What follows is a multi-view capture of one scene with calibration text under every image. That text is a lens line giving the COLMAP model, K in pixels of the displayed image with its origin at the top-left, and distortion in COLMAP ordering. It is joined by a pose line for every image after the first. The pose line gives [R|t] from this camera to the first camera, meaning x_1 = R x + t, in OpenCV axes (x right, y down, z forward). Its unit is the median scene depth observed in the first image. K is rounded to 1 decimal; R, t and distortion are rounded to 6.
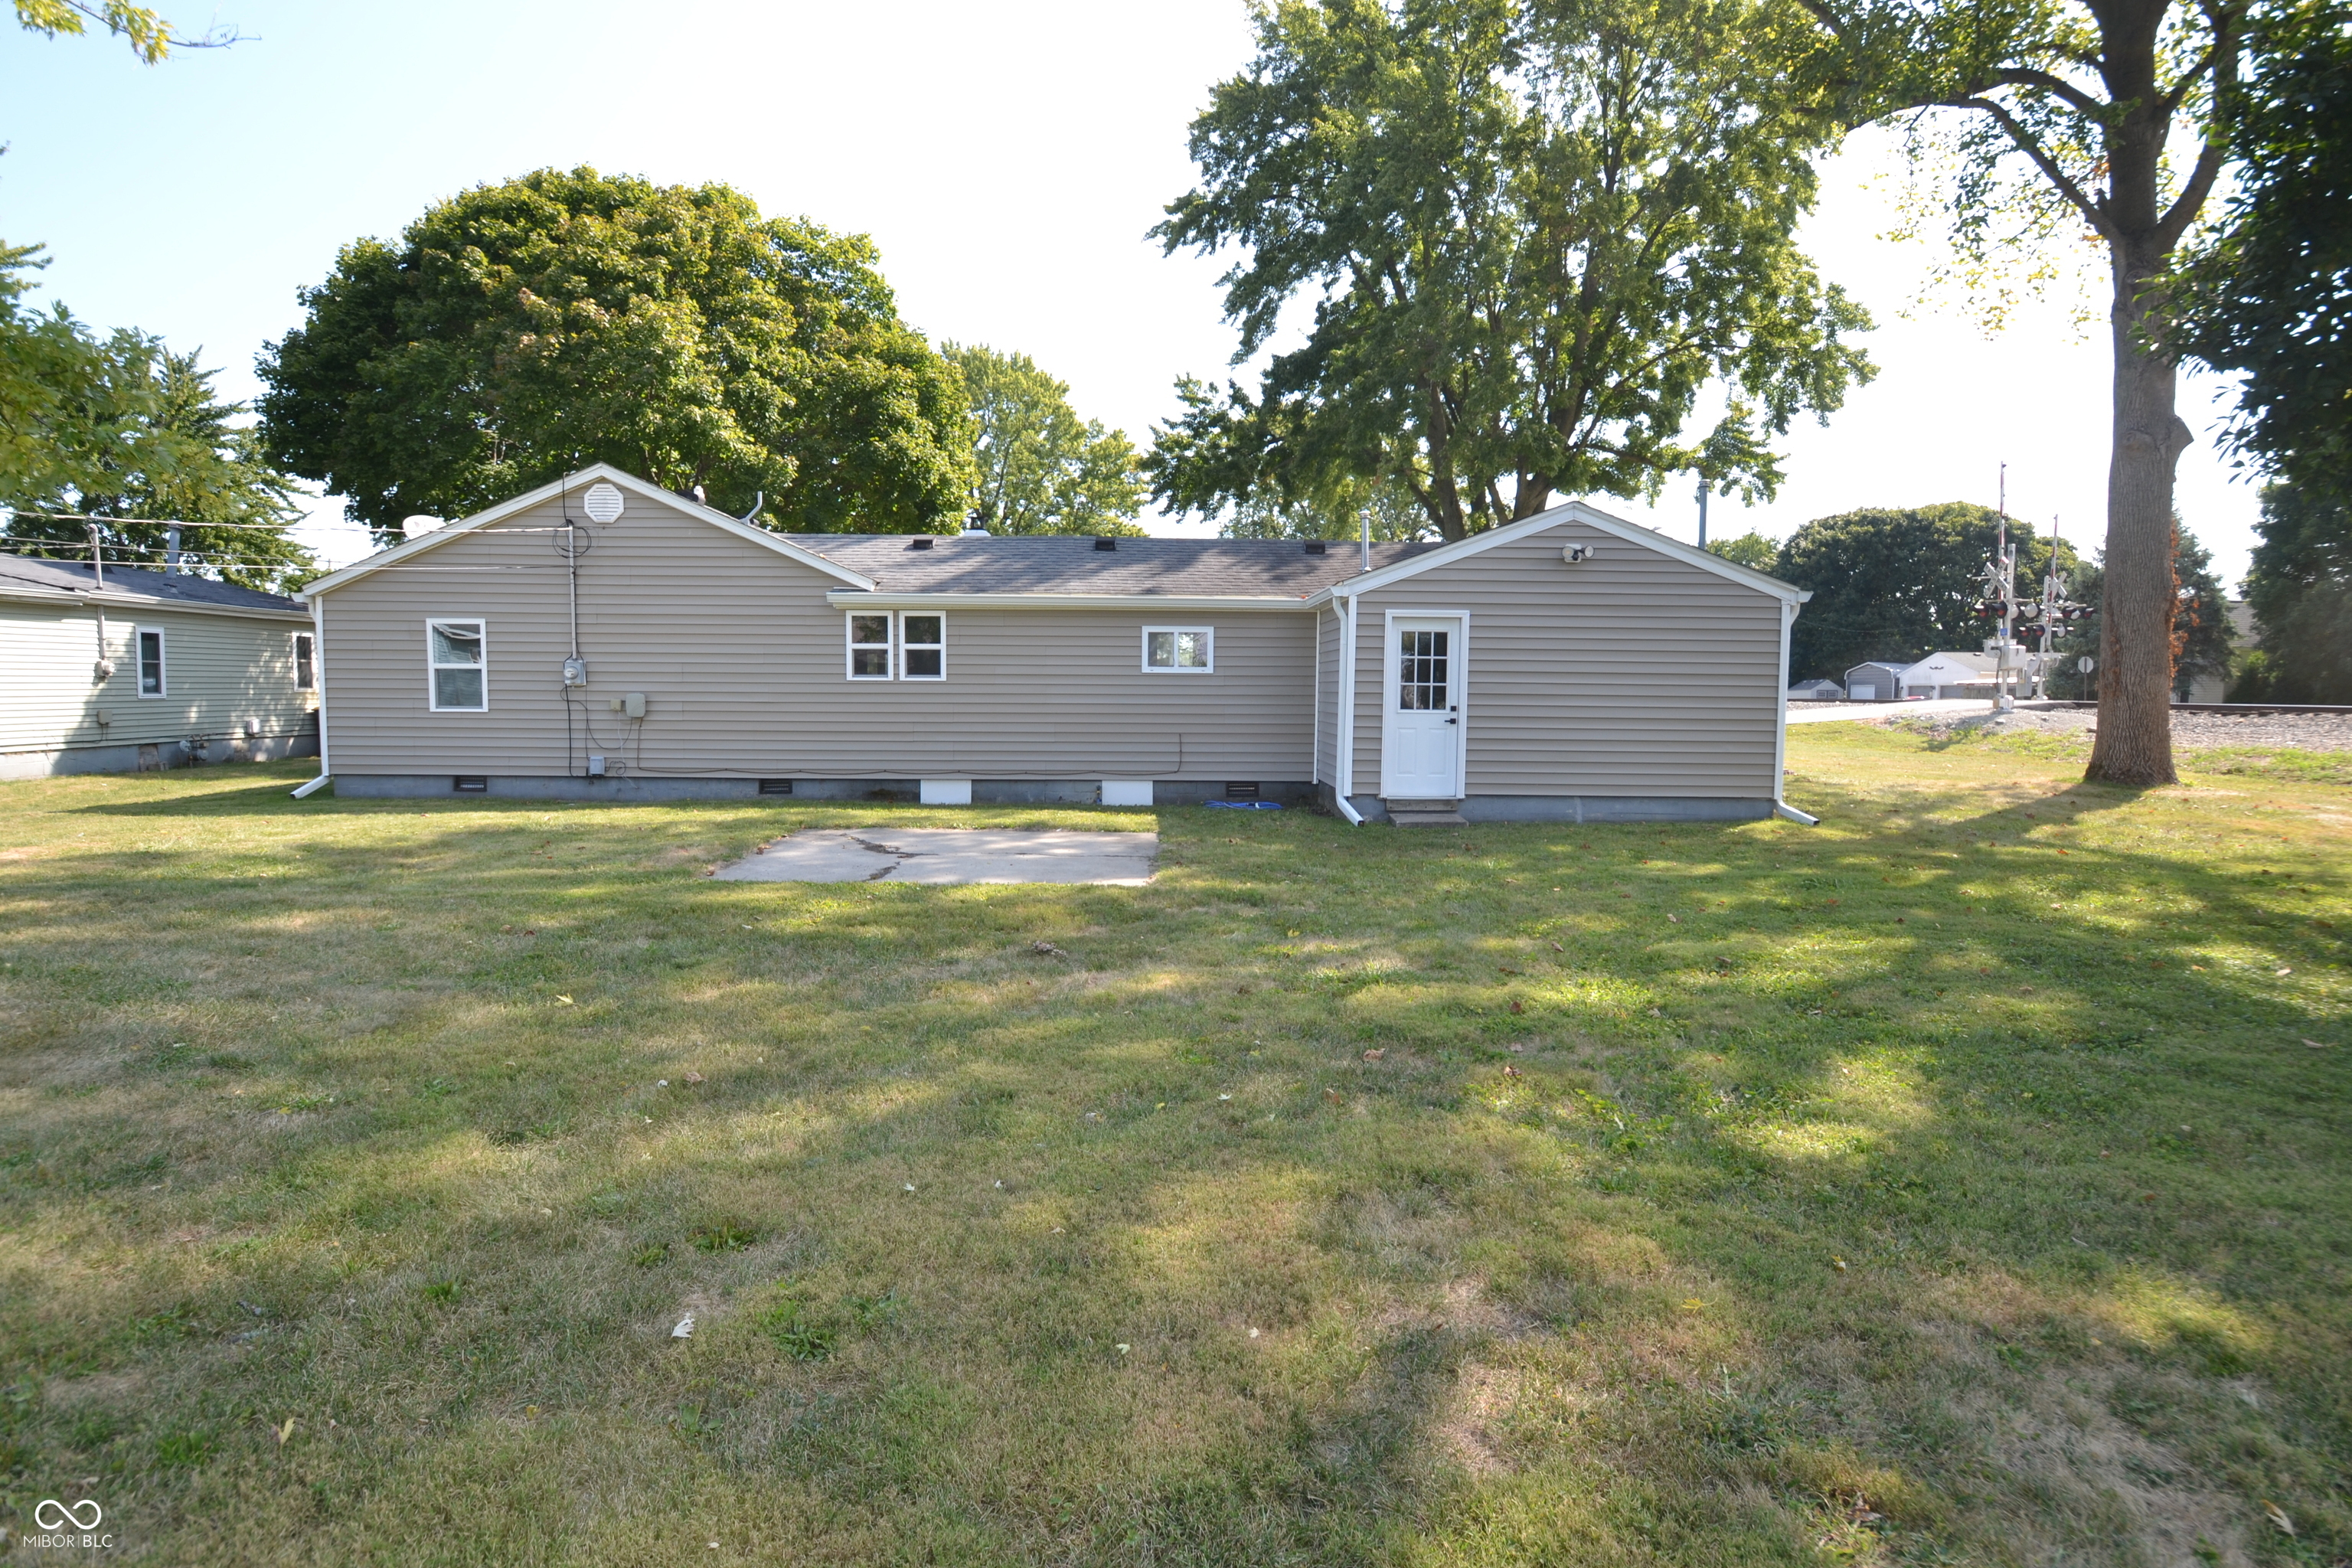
lens RADIAL K [[1228.2, 0, 1173.3], [0, 1228.2, 775.7], [0, 0, 1]] dist [0.002192, -0.013182]
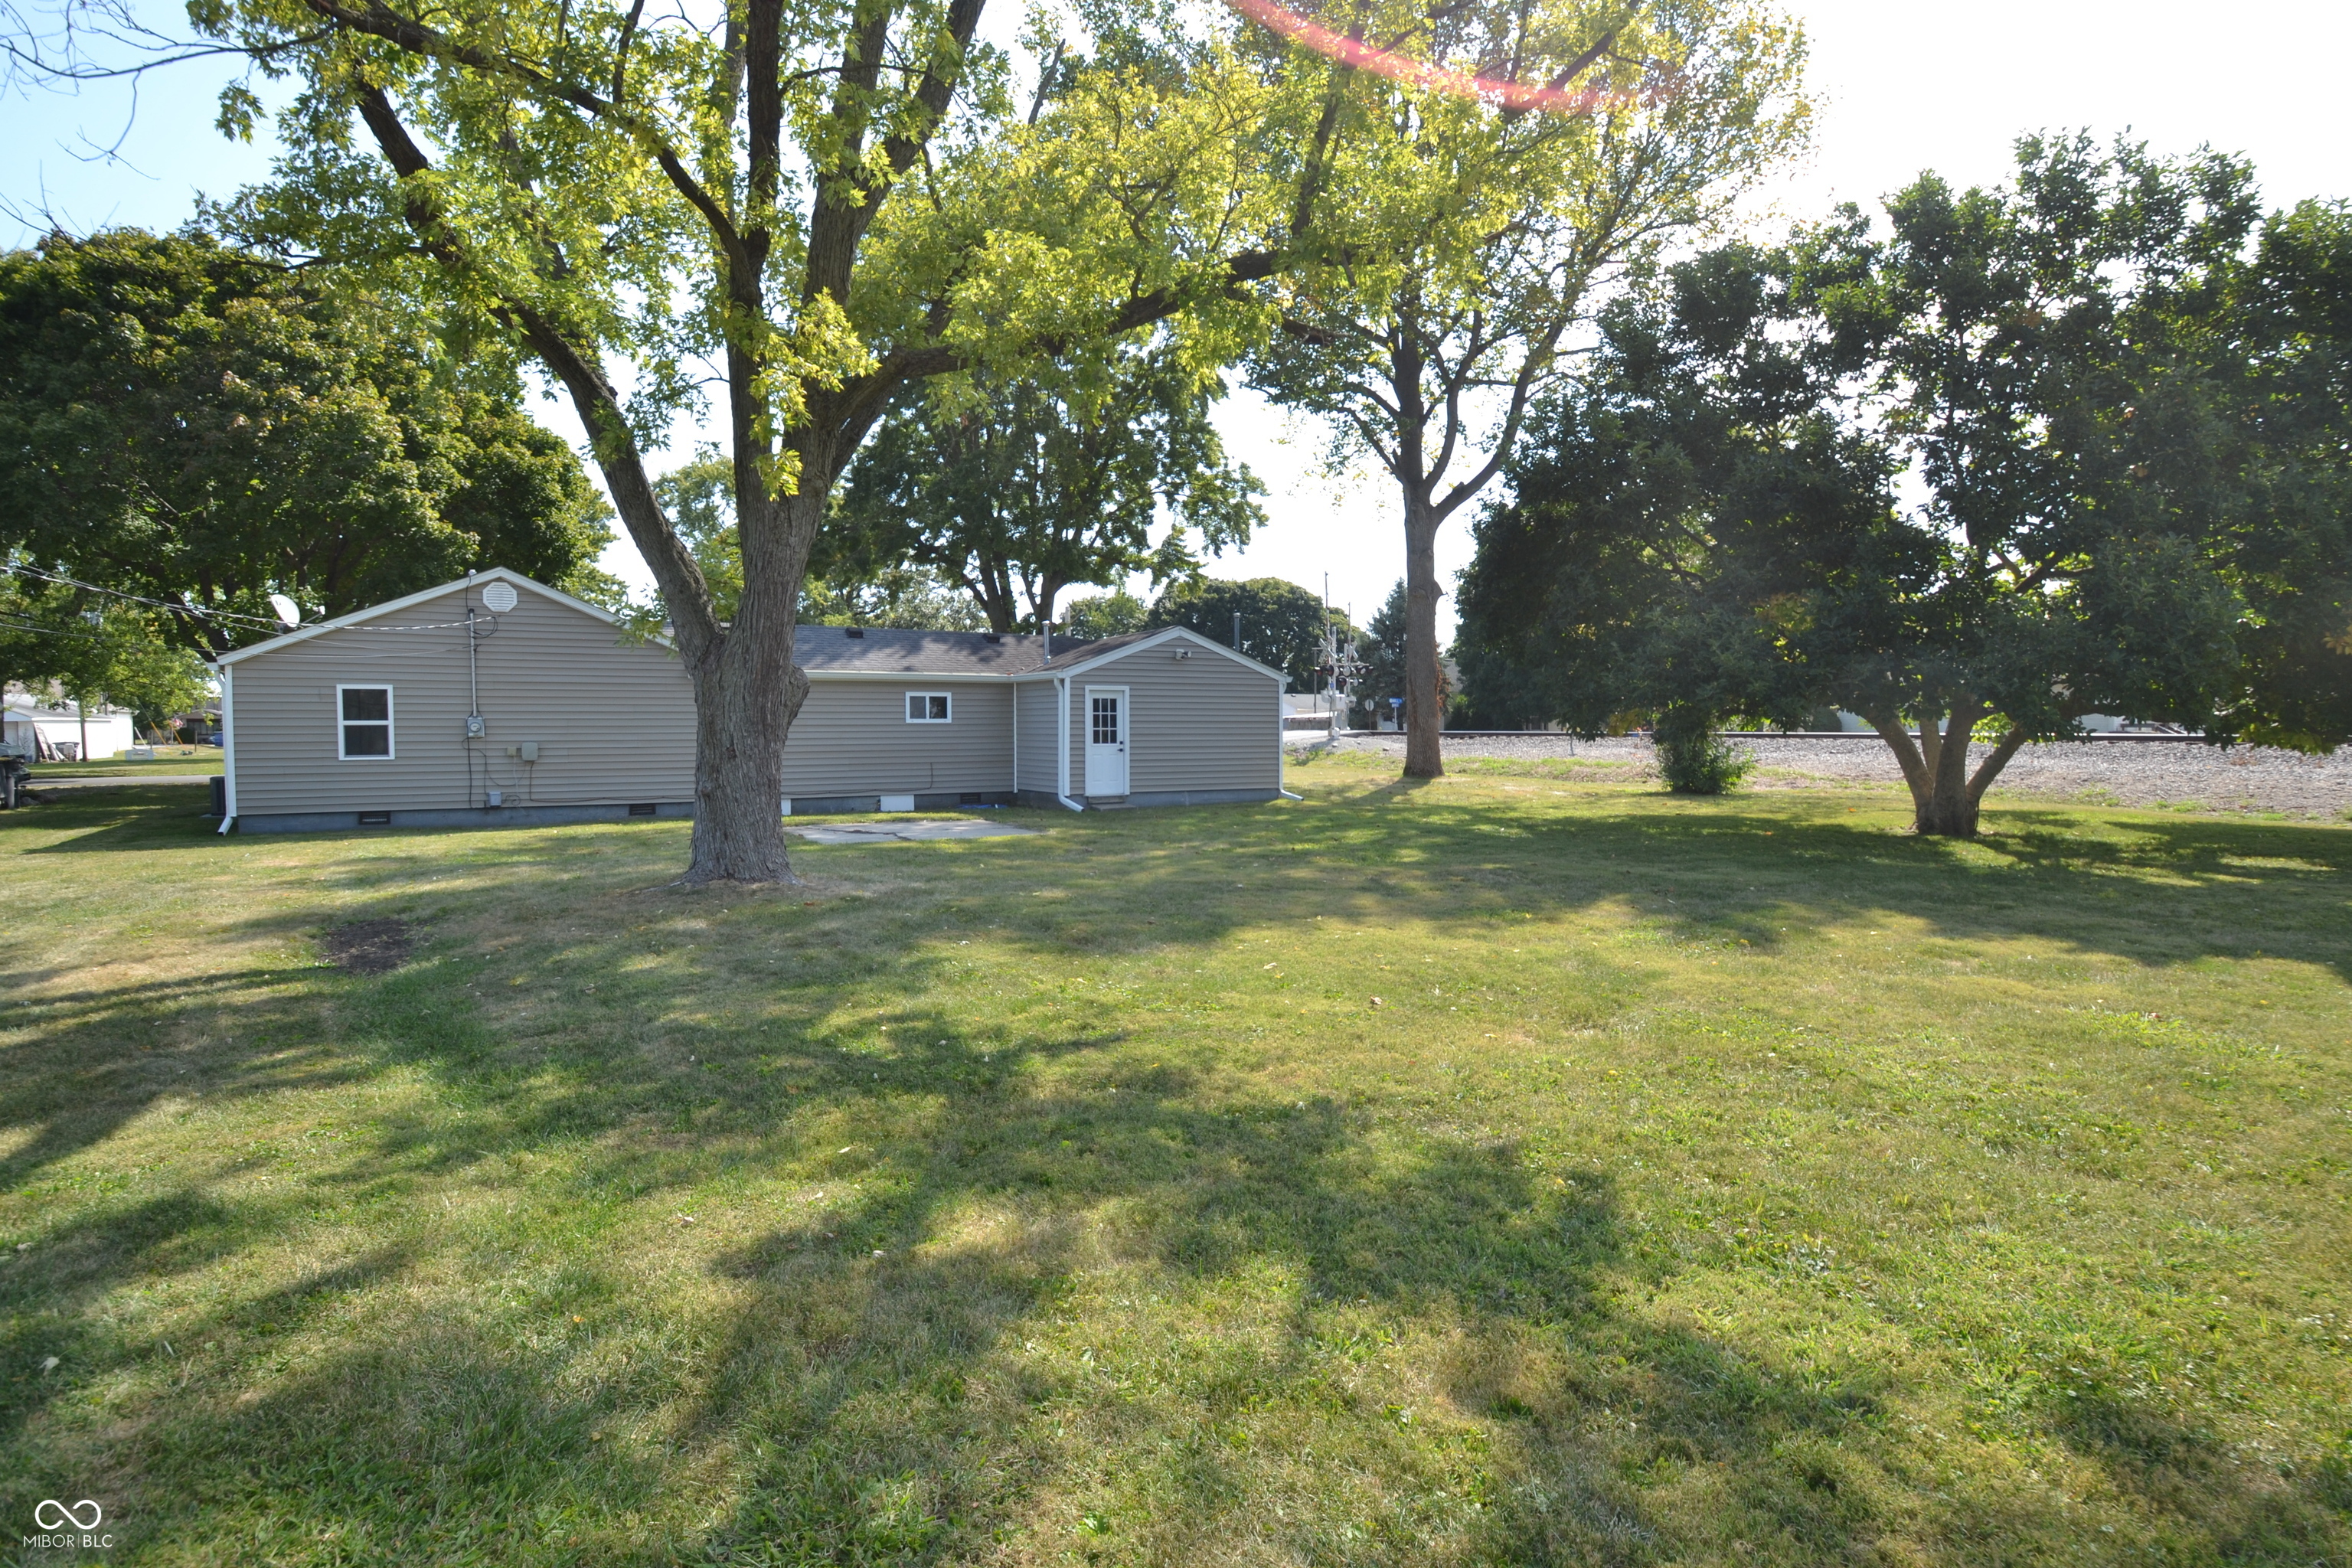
lens RADIAL K [[1228.2, 0, 1173.3], [0, 1228.2, 775.7], [0, 0, 1]] dist [0.002192, -0.013182]
pose [[0.877417, -0.030738, 0.478743, -0.460070], [0.044203, 0.998880, -0.016878, 0.020703], [-0.477687, 0.035971, 0.877793, -0.471376]]
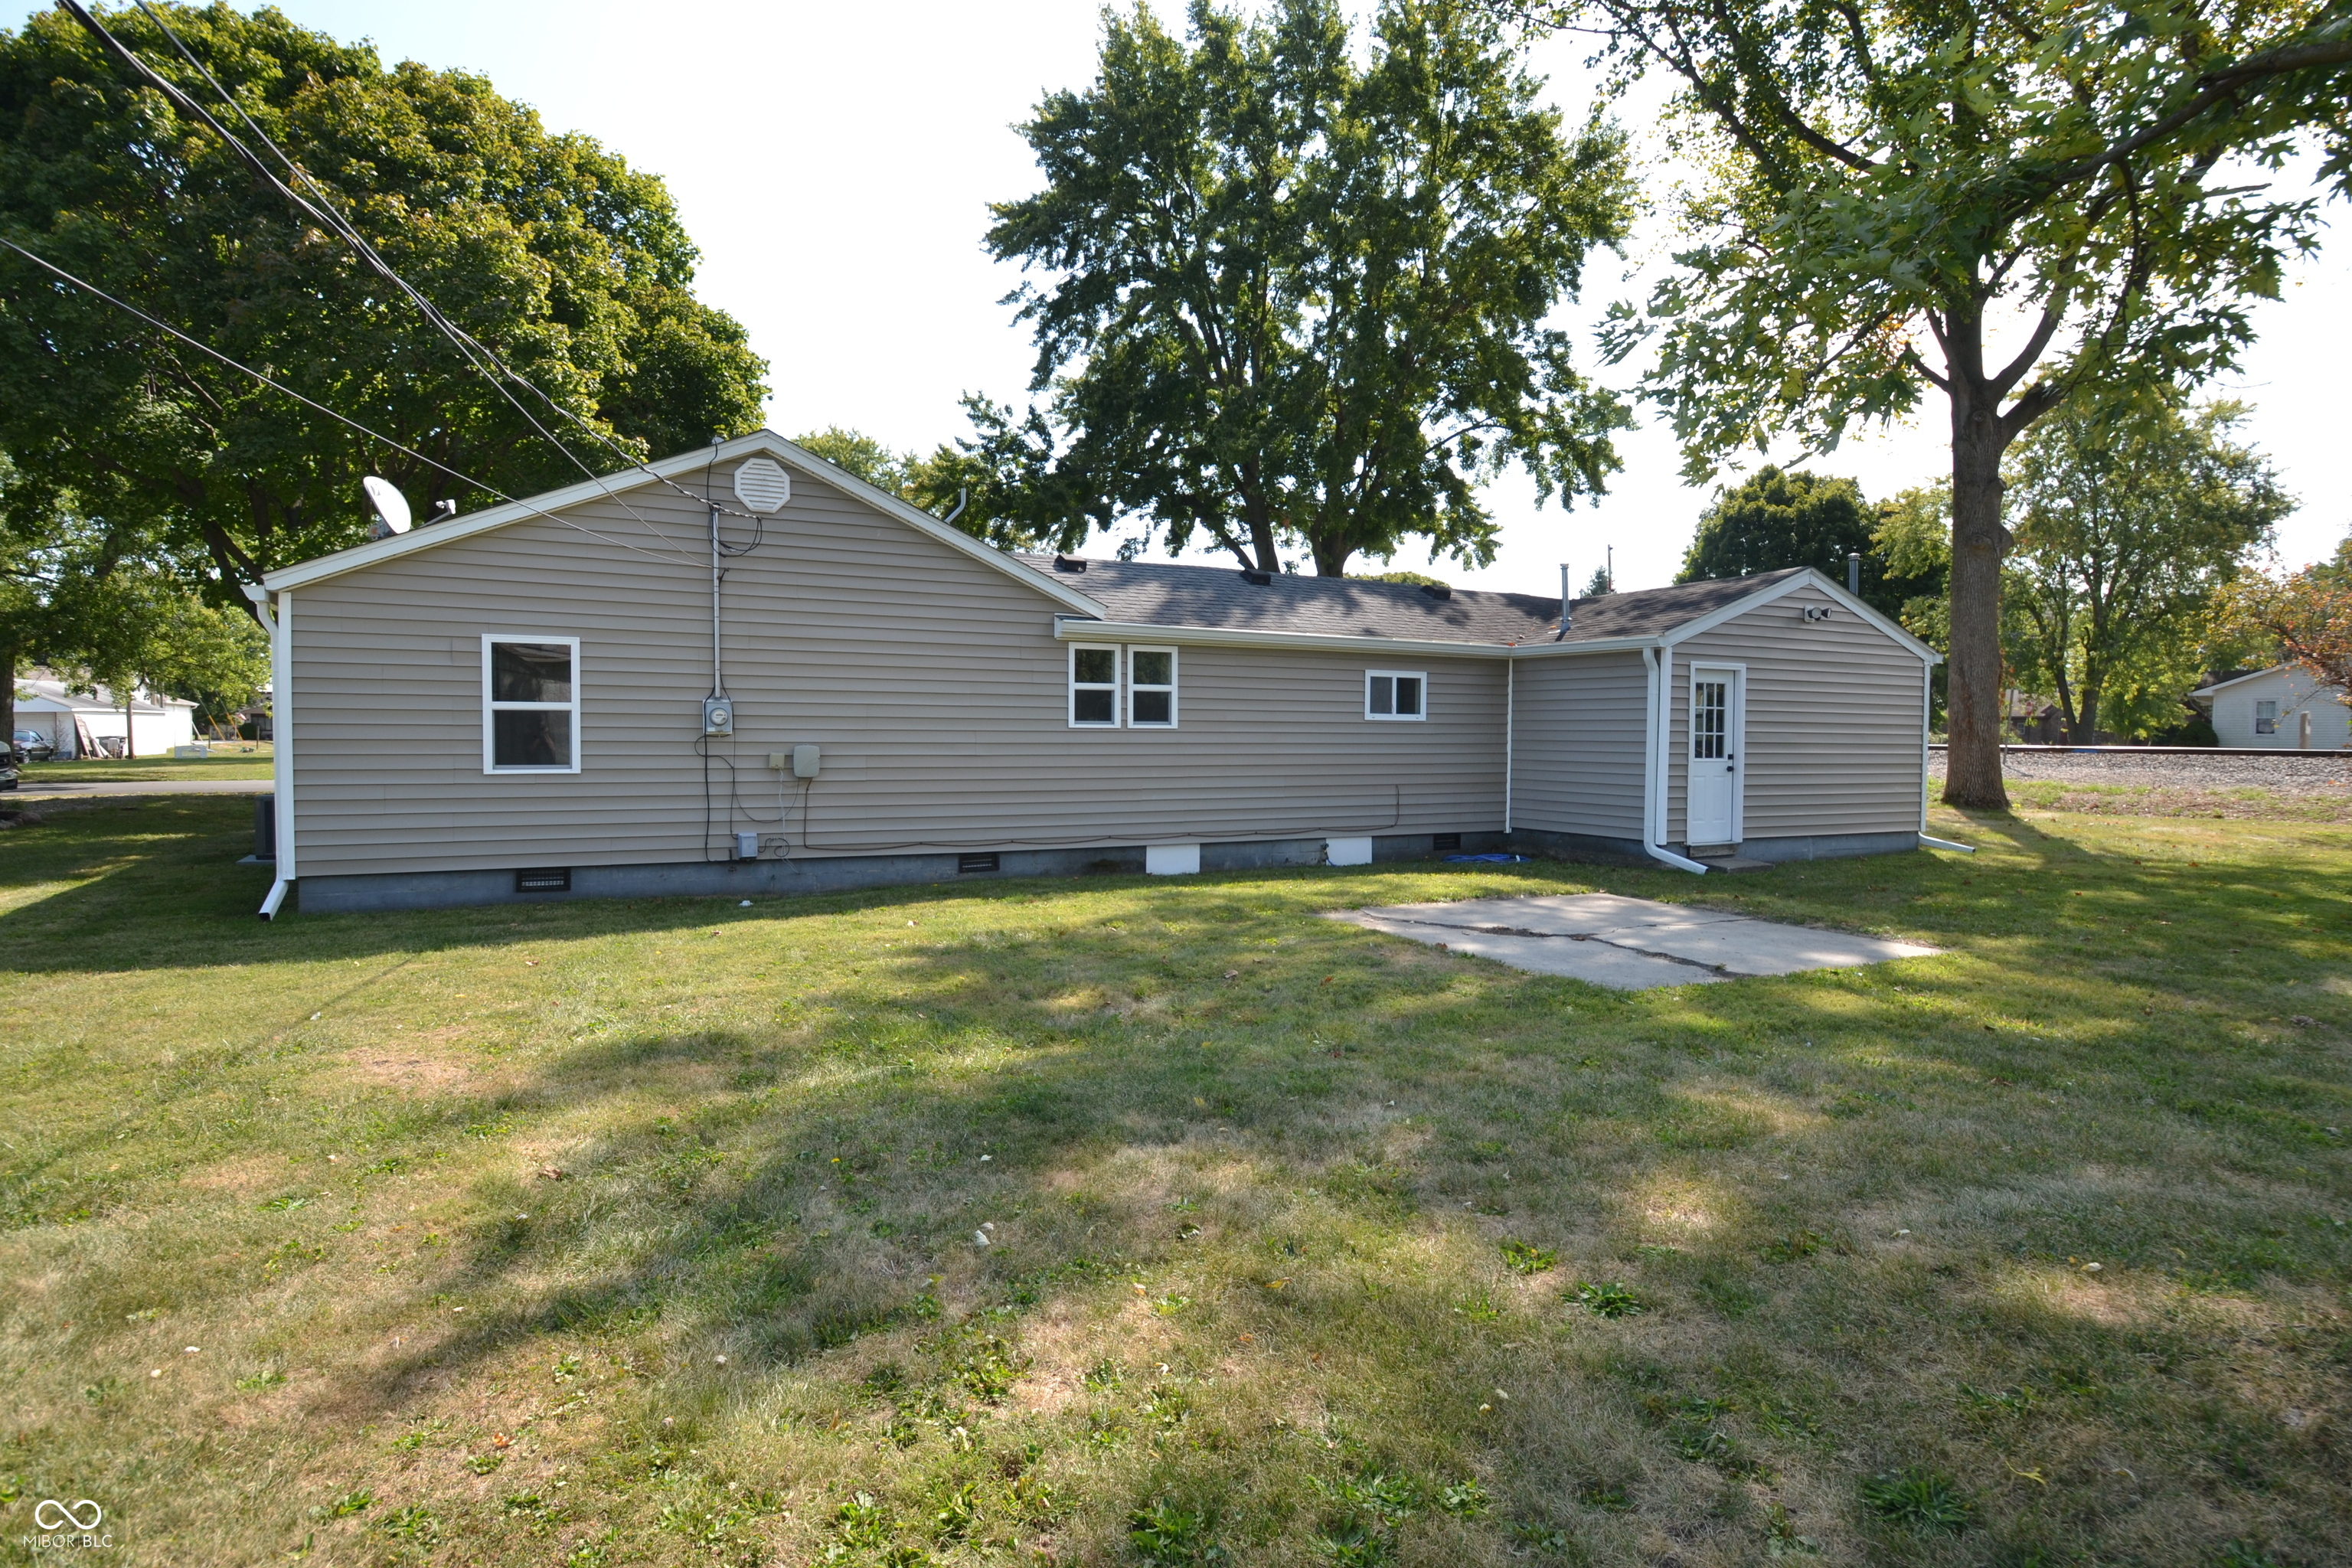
lens RADIAL K [[1228.2, 0, 1173.3], [0, 1228.2, 775.7], [0, 0, 1]] dist [0.002192, -0.013182]
pose [[0.893864, -0.016440, 0.448037, -0.568080], [0.030587, 0.999235, -0.024358, -0.023772], [-0.447294, 0.035477, 0.893683, 0.240660]]
